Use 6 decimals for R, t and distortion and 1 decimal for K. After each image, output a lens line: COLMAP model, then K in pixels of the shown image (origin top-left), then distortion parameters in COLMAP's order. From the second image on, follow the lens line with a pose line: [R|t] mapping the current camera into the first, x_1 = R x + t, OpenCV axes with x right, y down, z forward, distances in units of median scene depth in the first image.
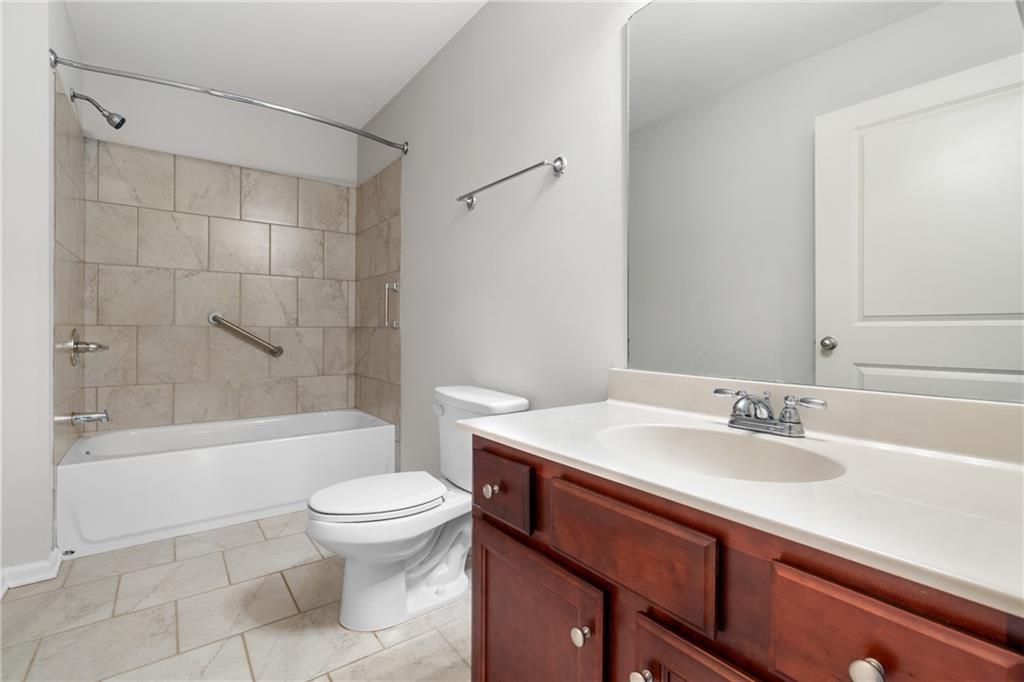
lens RADIAL K [[461.2, 0, 512.5], [0, 461.2, 338.7], [0, 0, 1]] dist [-0.008763, 0.001736]
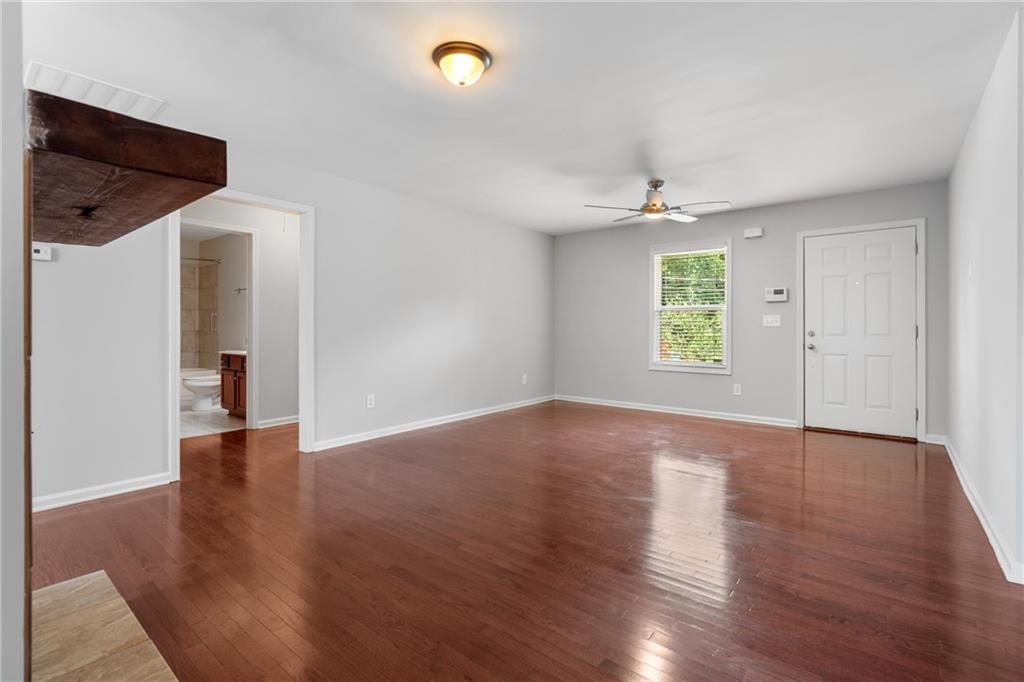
lens RADIAL K [[461.2, 0, 512.5], [0, 461.2, 338.7], [0, 0, 1]] dist [-0.008763, 0.001736]
pose [[0.968079, -0.003632, 0.250620, 0.587081], [0.002497, 0.999985, 0.004844, 0.006634], [-0.250634, -0.004064, 0.968073, -1.575060]]
